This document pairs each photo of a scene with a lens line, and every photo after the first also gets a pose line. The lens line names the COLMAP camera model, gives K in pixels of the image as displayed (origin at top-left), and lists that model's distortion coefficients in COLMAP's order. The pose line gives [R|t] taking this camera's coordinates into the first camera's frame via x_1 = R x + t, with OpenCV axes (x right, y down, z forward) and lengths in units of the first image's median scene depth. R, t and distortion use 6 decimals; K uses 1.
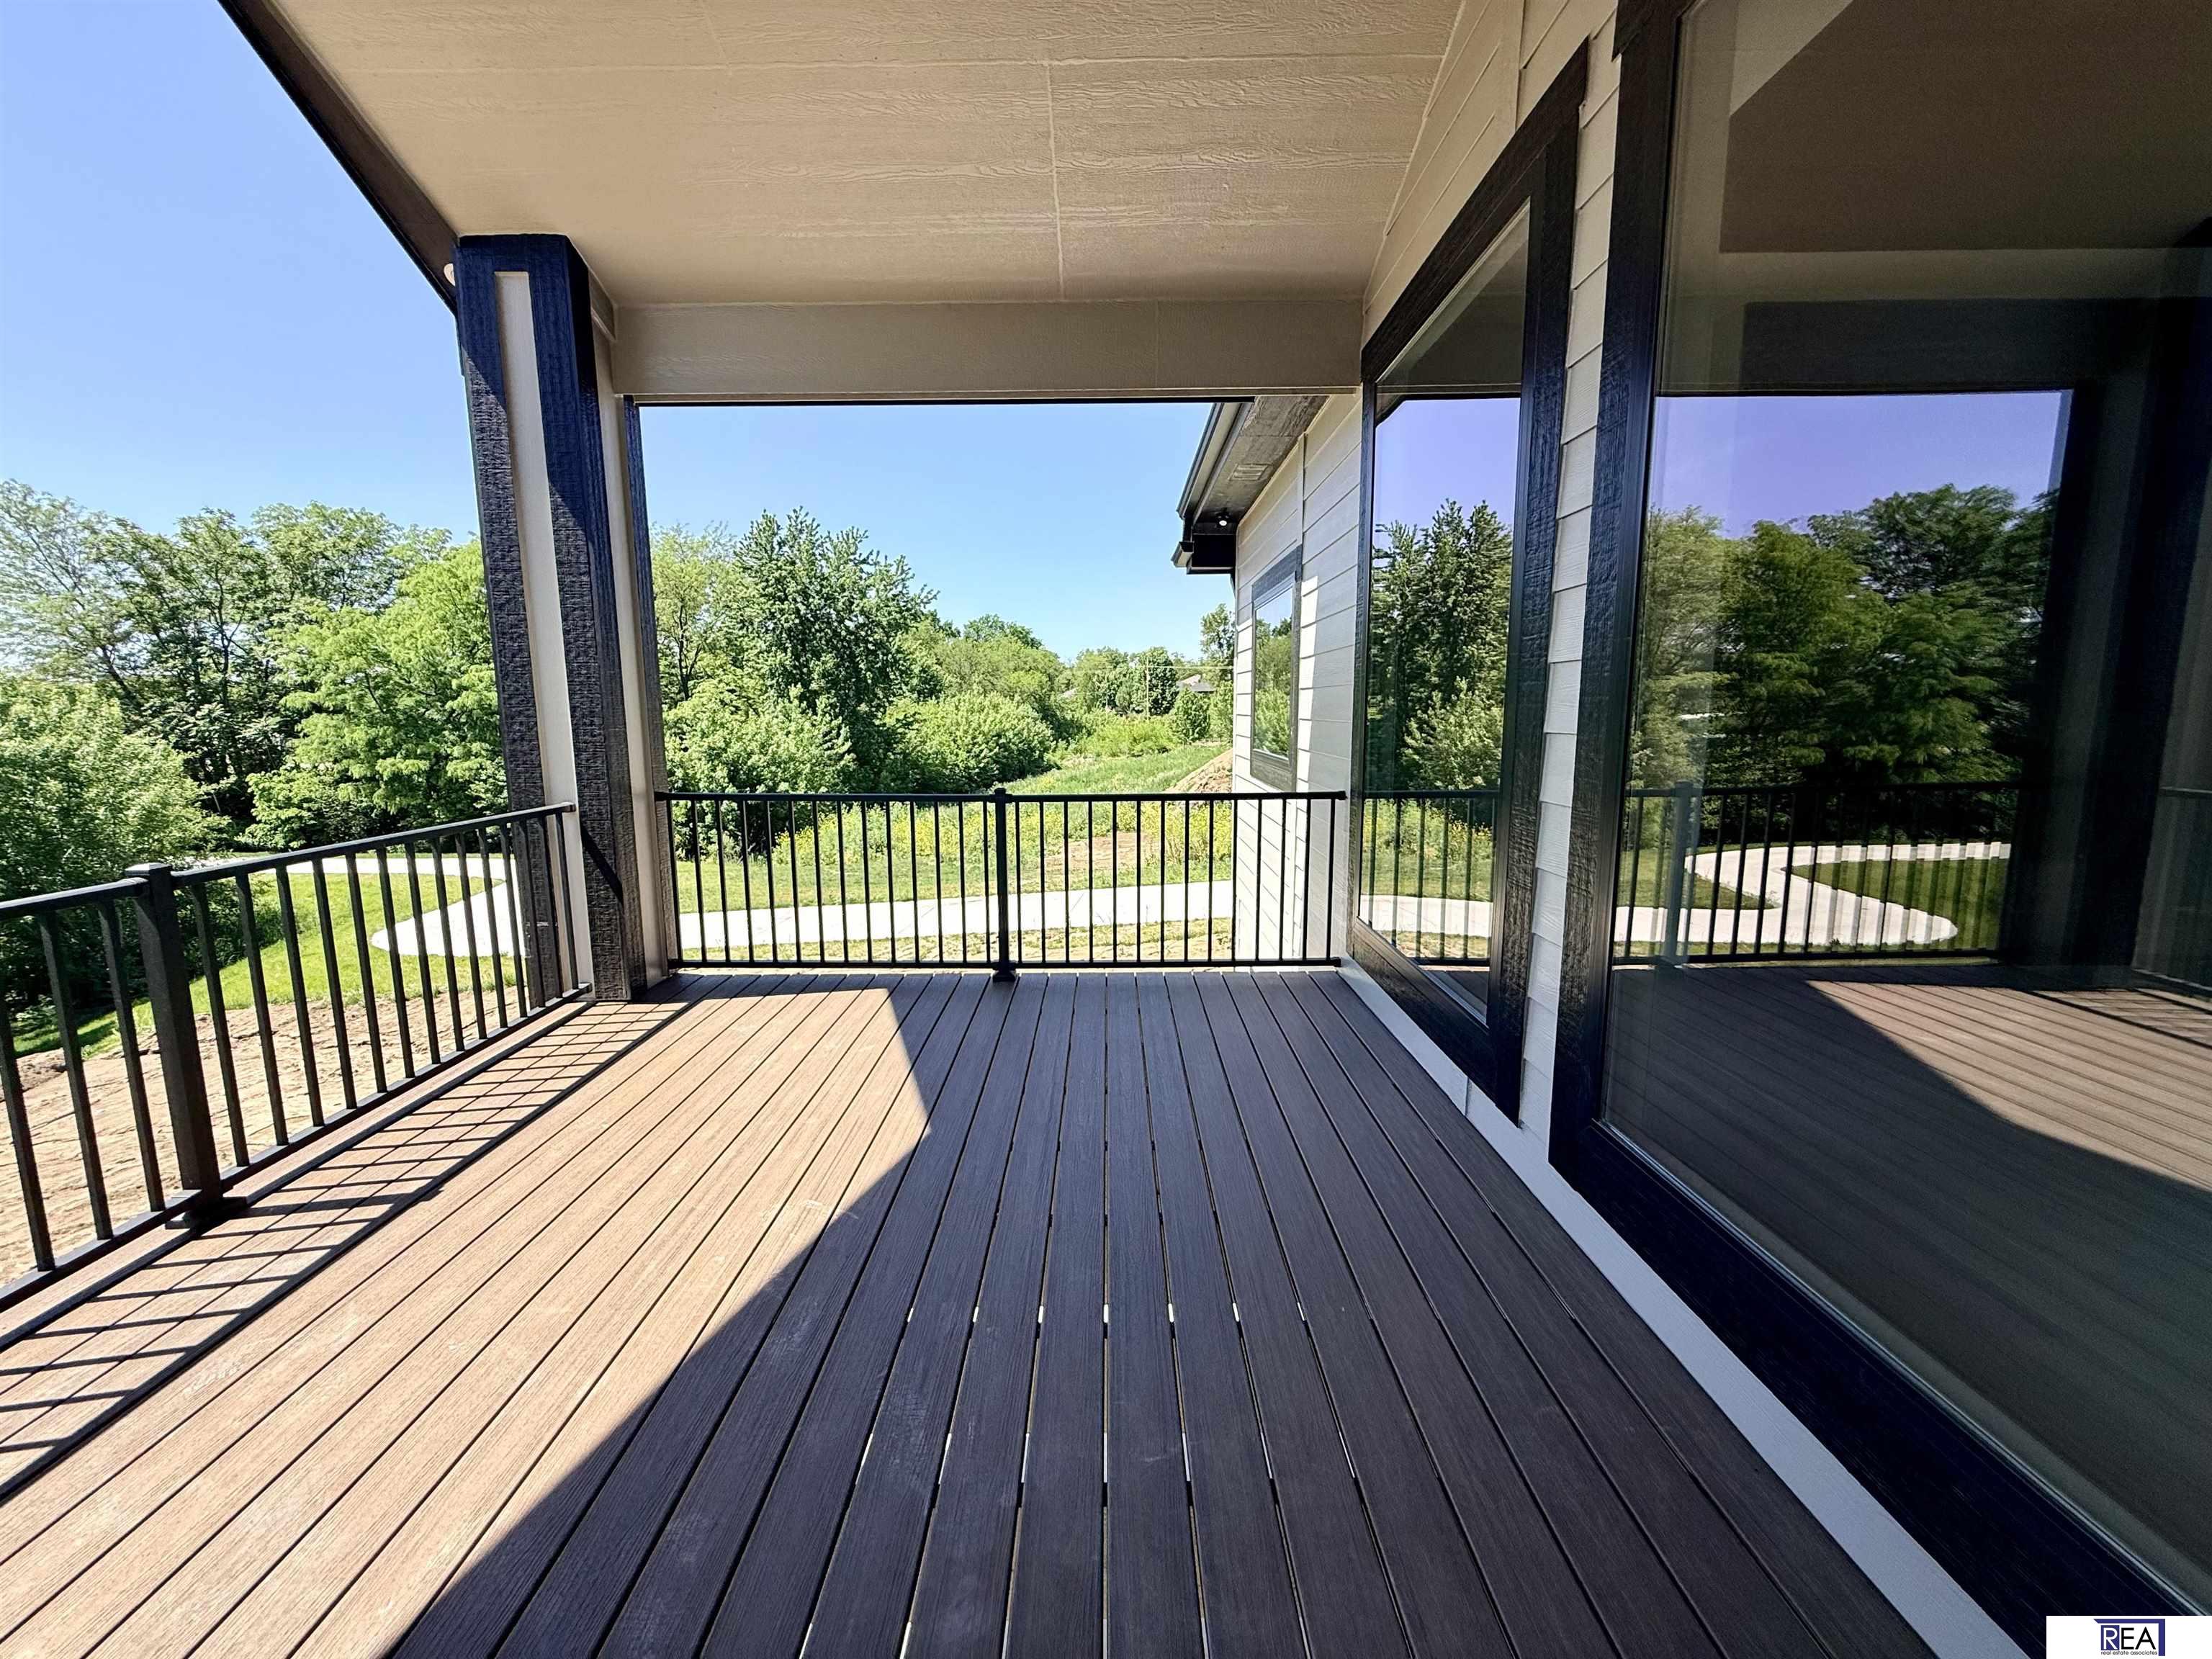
lens RADIAL K [[882.0, 0, 1106.0], [0, 882.0, 829.5], [0, 0, 1]] dist [-0.000507, 0.000234]
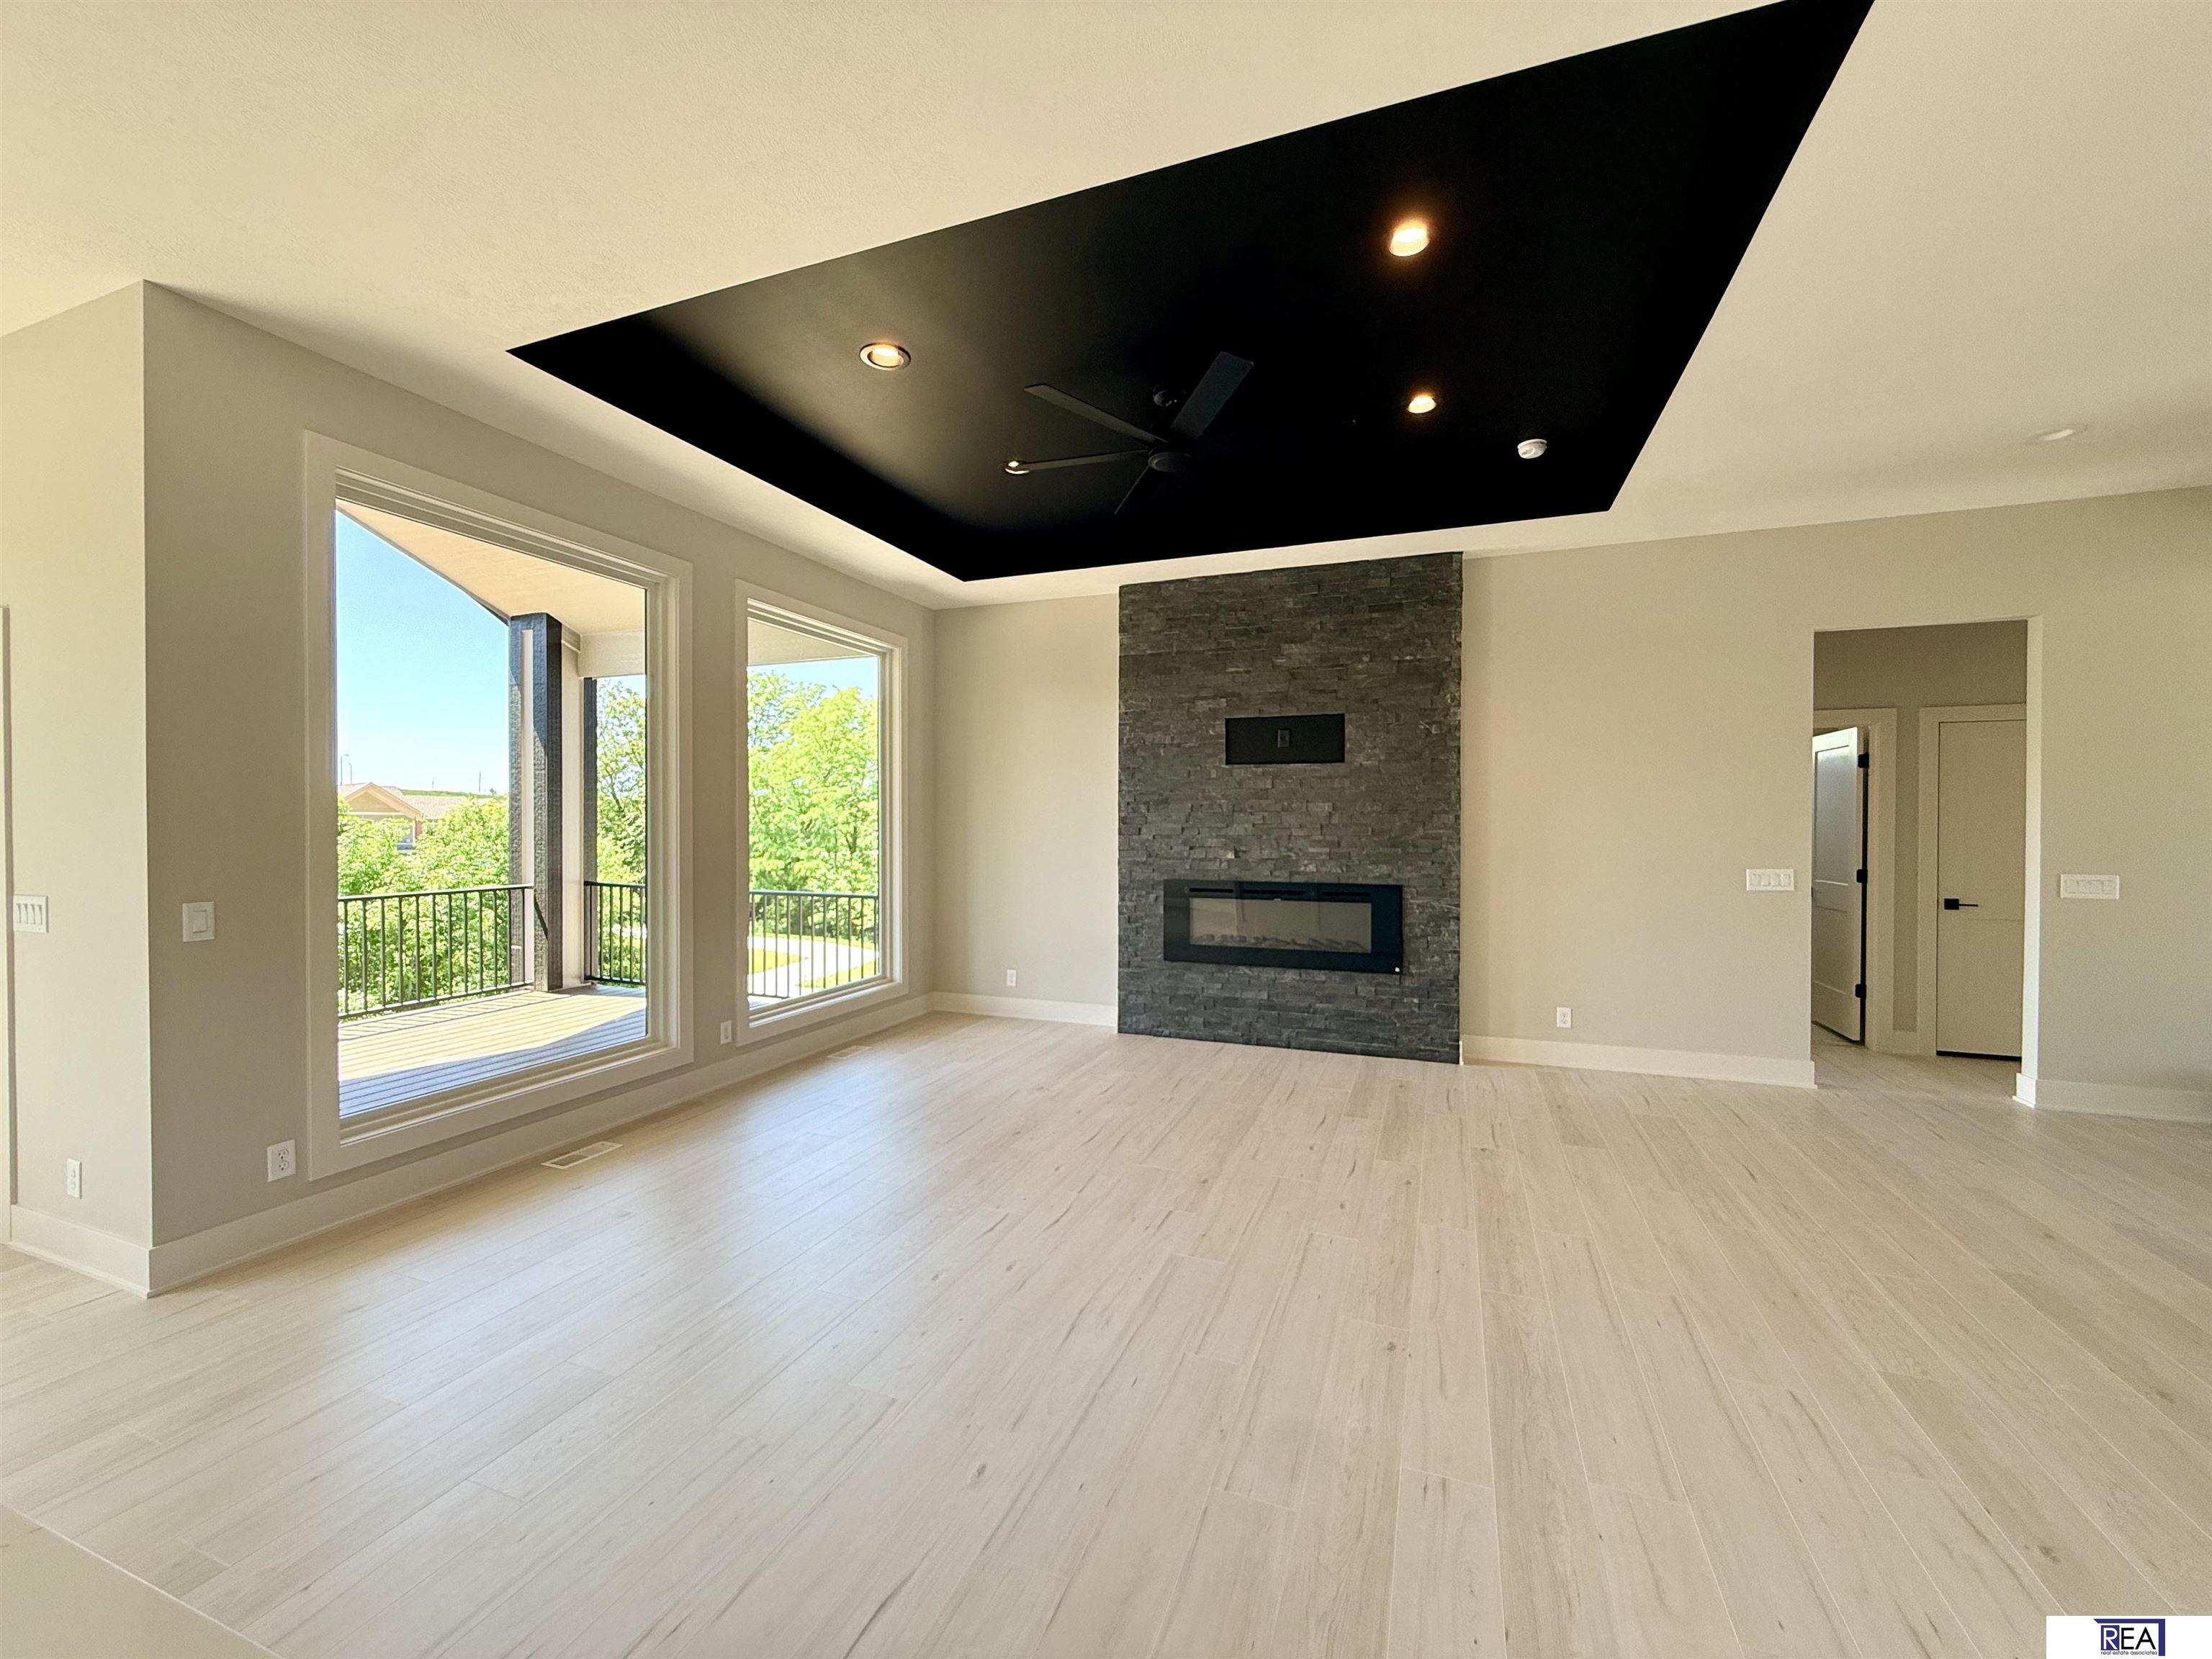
lens RADIAL K [[882.0, 0, 1106.0], [0, 882.0, 829.5], [0, 0, 1]] dist [-0.000507, 0.000234]
pose [[0.935352, 0.014754, -0.353411, 0.124932], [-0.060291, 0.991159, -0.118191, -0.000198], [0.348542, 0.131858, 0.927972, -0.037002]]
